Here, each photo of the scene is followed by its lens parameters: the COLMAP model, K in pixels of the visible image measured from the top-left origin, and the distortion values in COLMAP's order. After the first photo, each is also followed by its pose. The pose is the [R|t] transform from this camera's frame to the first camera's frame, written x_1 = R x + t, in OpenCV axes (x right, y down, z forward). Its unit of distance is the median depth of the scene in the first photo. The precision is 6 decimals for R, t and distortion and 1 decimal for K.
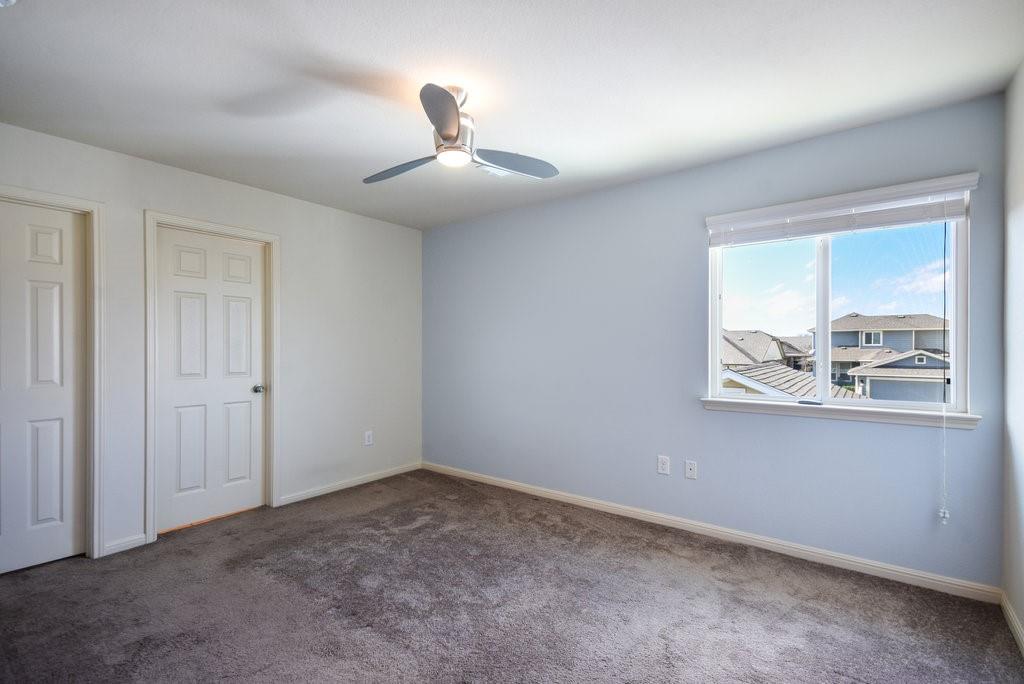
lens RADIAL K [[455.0, 0, 507.0], [0, 455.0, 350.6], [0, 0, 1]] dist [0.000581, -0.000062]
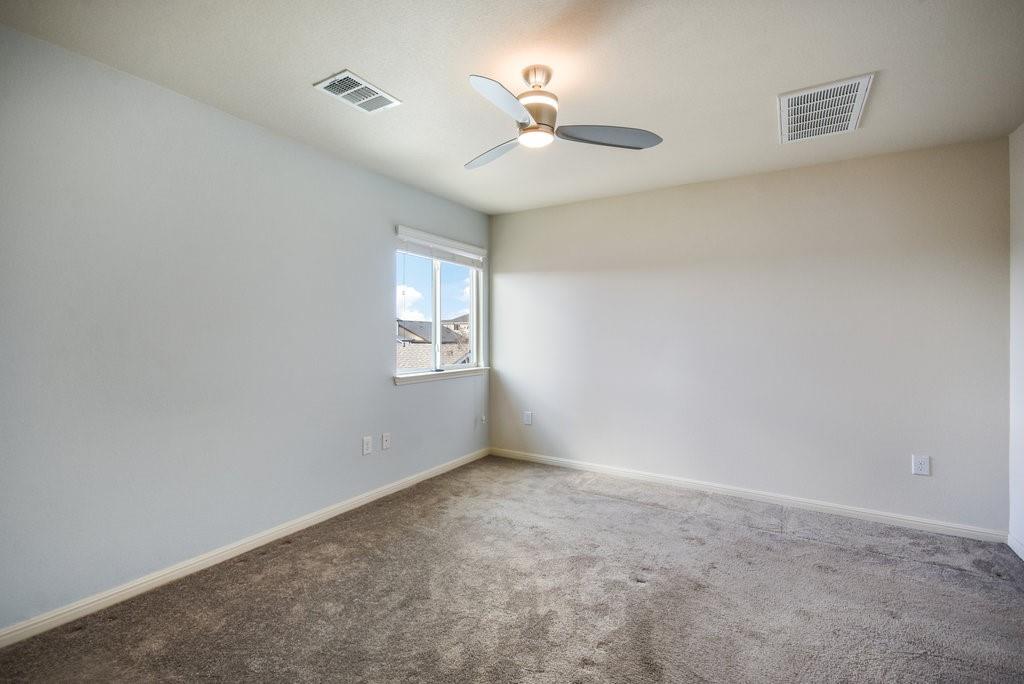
lens RADIAL K [[455.0, 0, 507.1], [0, 455.0, 335.5], [0, 0, 1]] dist [0.000581, -0.000062]
pose [[-0.101425, -0.005967, 0.994825, -0.938578], [-0.004571, 0.999974, 0.005532, -0.011560], [-0.994833, -0.003986, -0.101450, 1.013436]]
